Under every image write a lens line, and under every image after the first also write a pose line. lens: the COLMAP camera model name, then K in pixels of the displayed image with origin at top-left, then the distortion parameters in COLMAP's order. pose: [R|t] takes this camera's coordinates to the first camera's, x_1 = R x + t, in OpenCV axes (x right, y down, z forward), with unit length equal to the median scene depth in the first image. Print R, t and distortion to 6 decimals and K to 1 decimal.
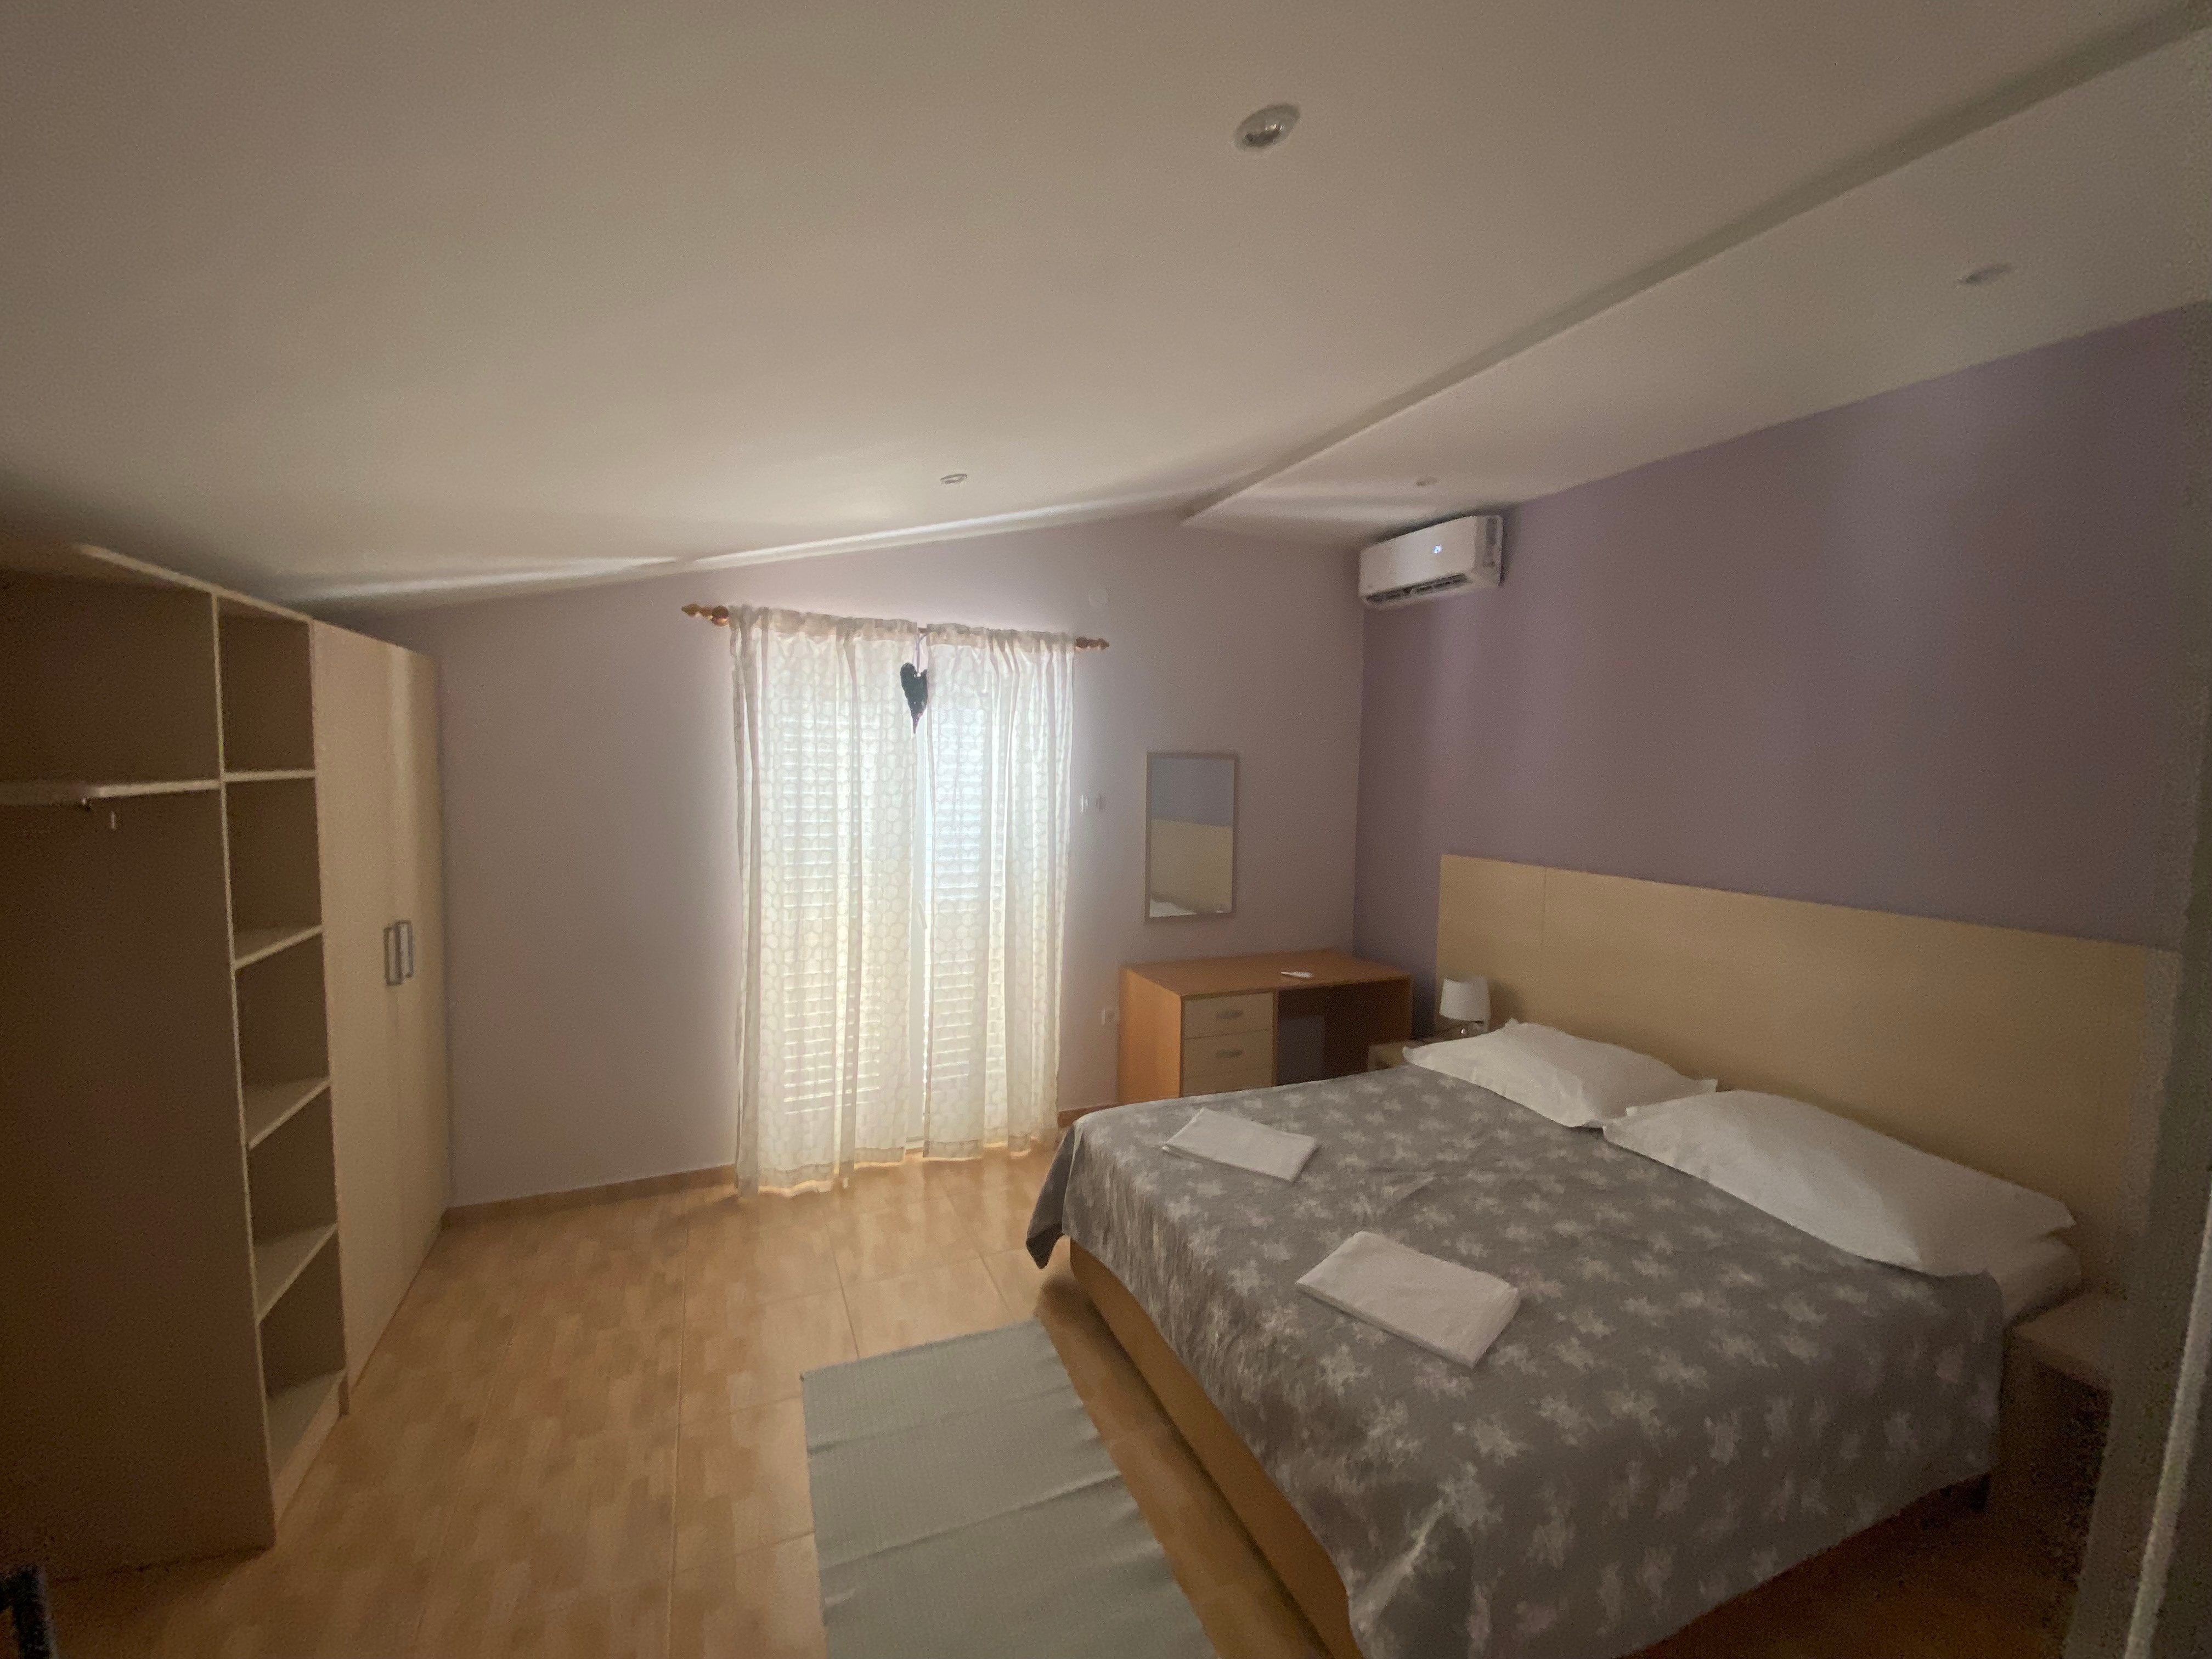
lens RADIAL K [[866.4, 0, 1092.3], [0, 866.4, 836.9], [0, 0, 1]] dist [-0.021445, -0.003481]
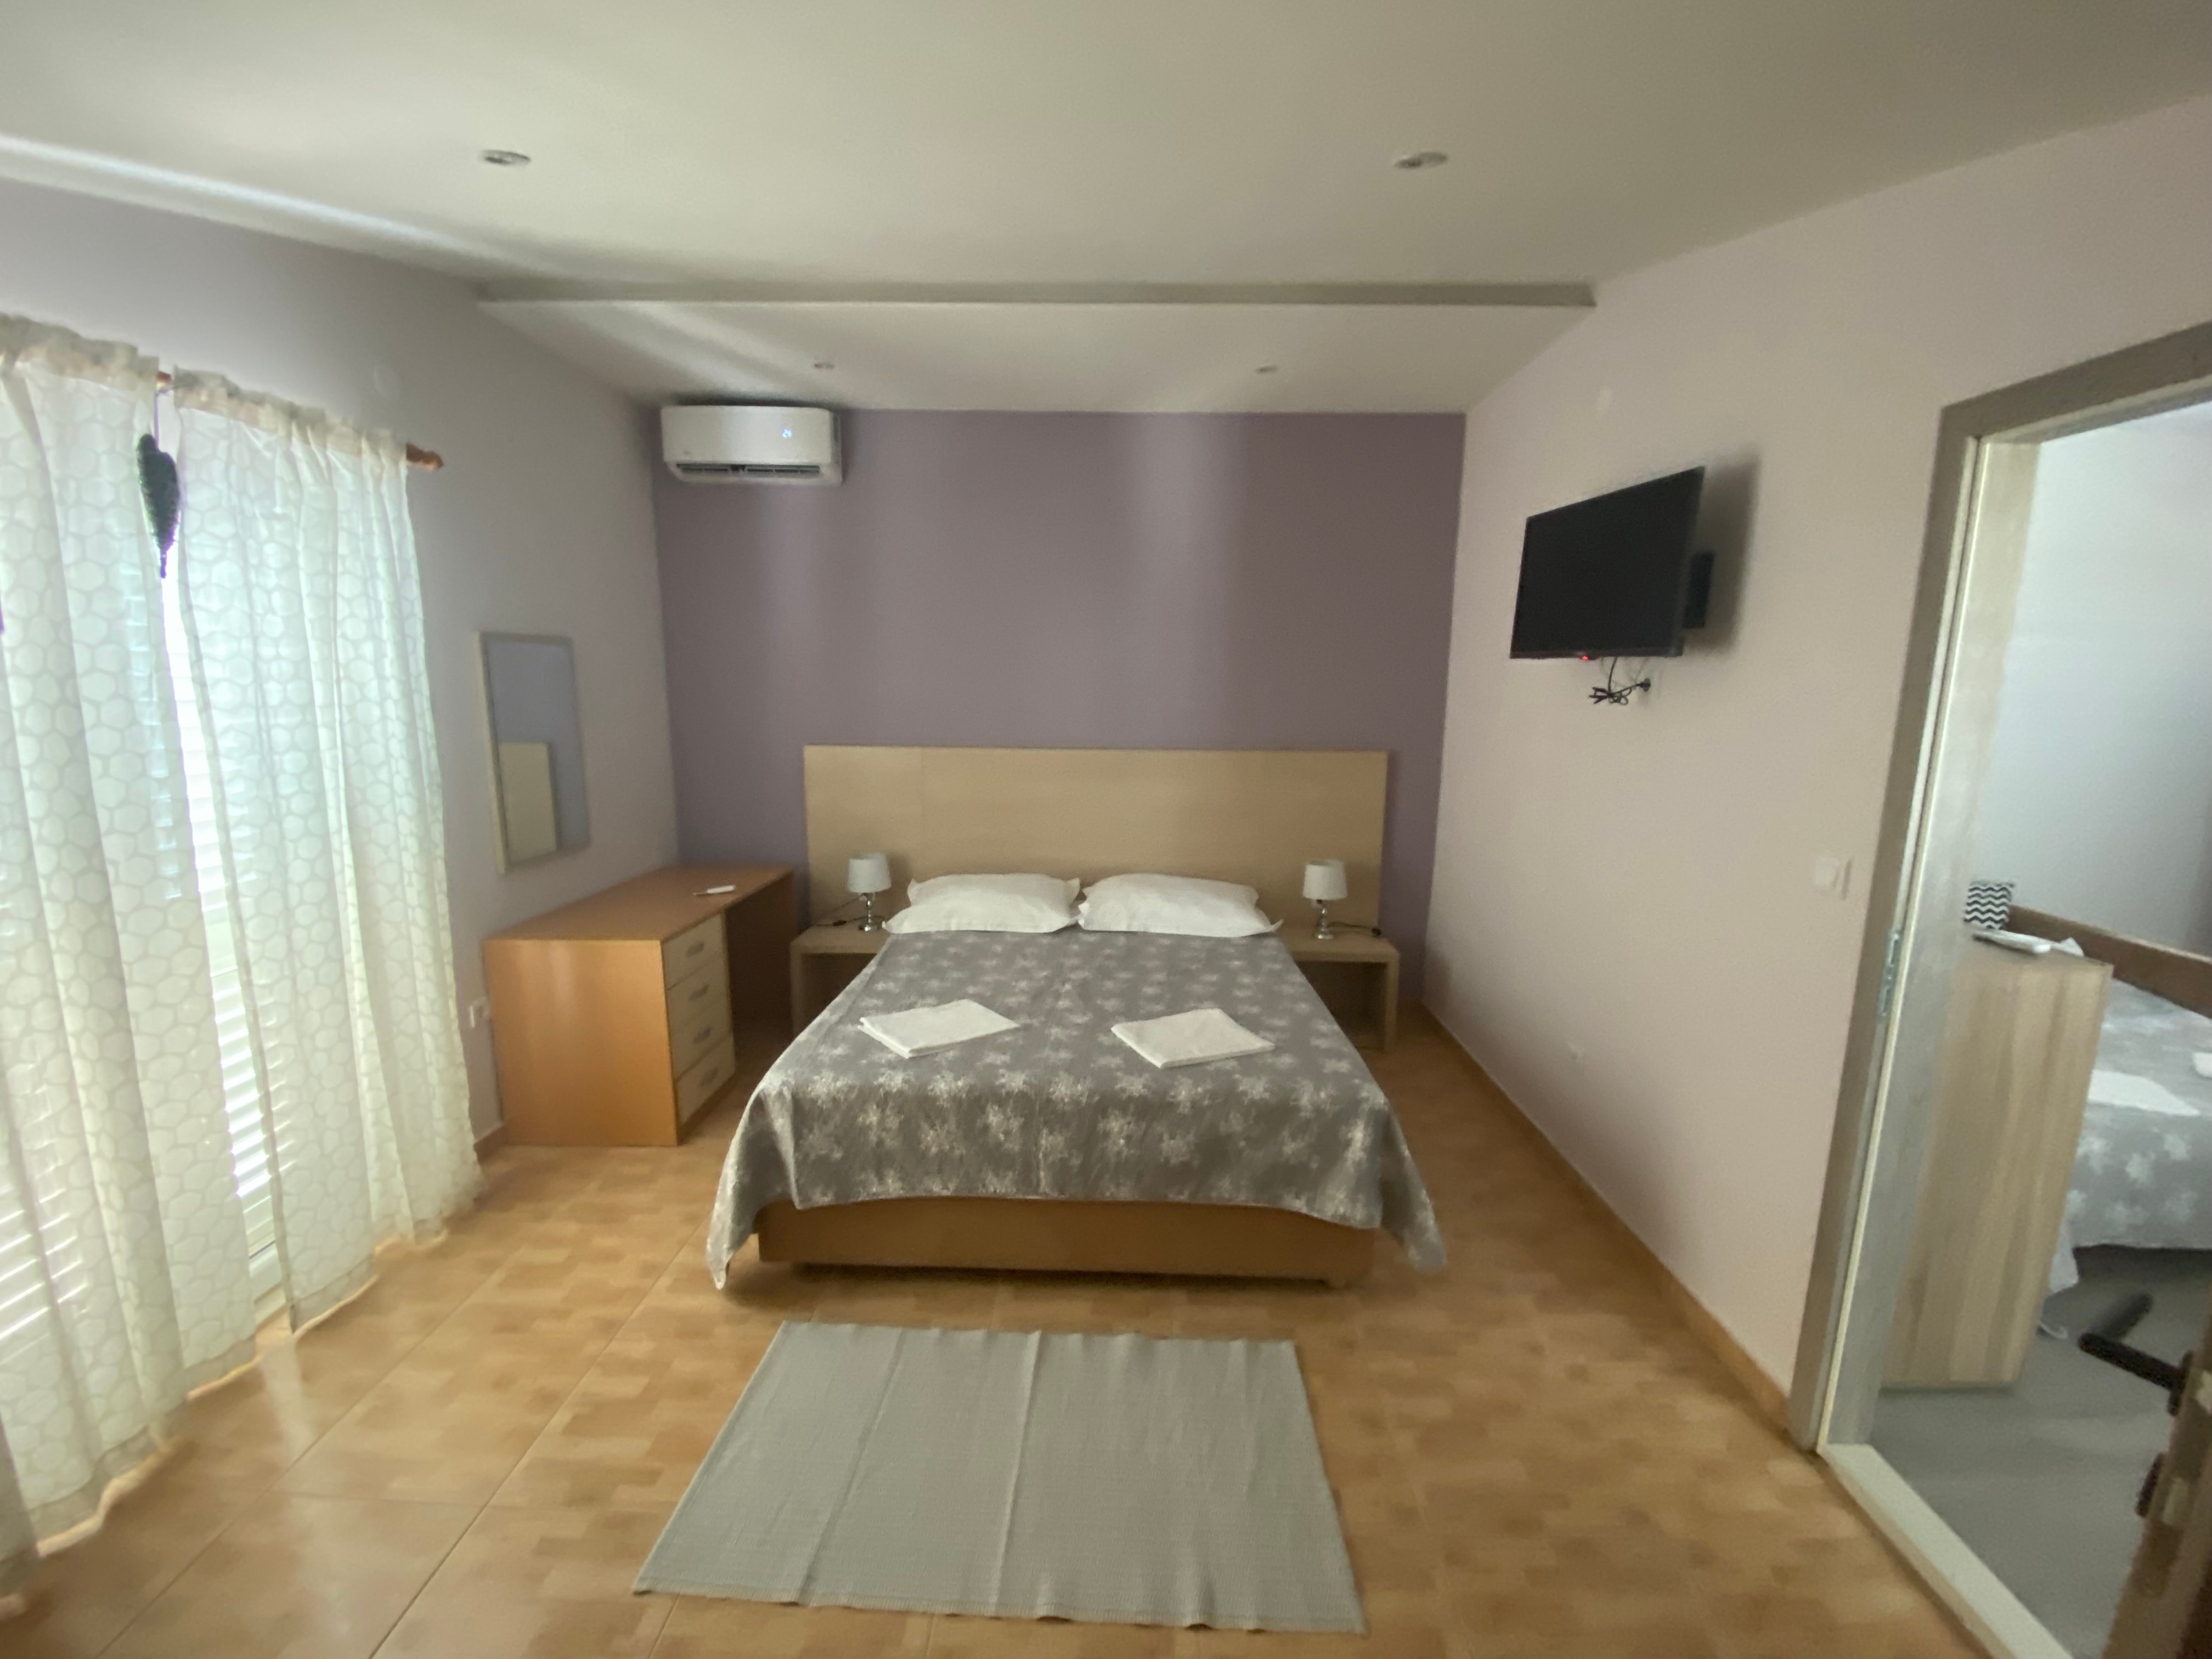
lens RADIAL K [[866.4, 0, 1100.4], [0, 866.4, 843.0], [0, 0, 1]] dist [-0.021445, -0.003481]
pose [[0.410844, -0.174426, 0.894865, -0.540740], [0.072355, 0.984670, 0.158712, -0.003968], [-0.908830, -0.000458, 0.417166, 0.346254]]
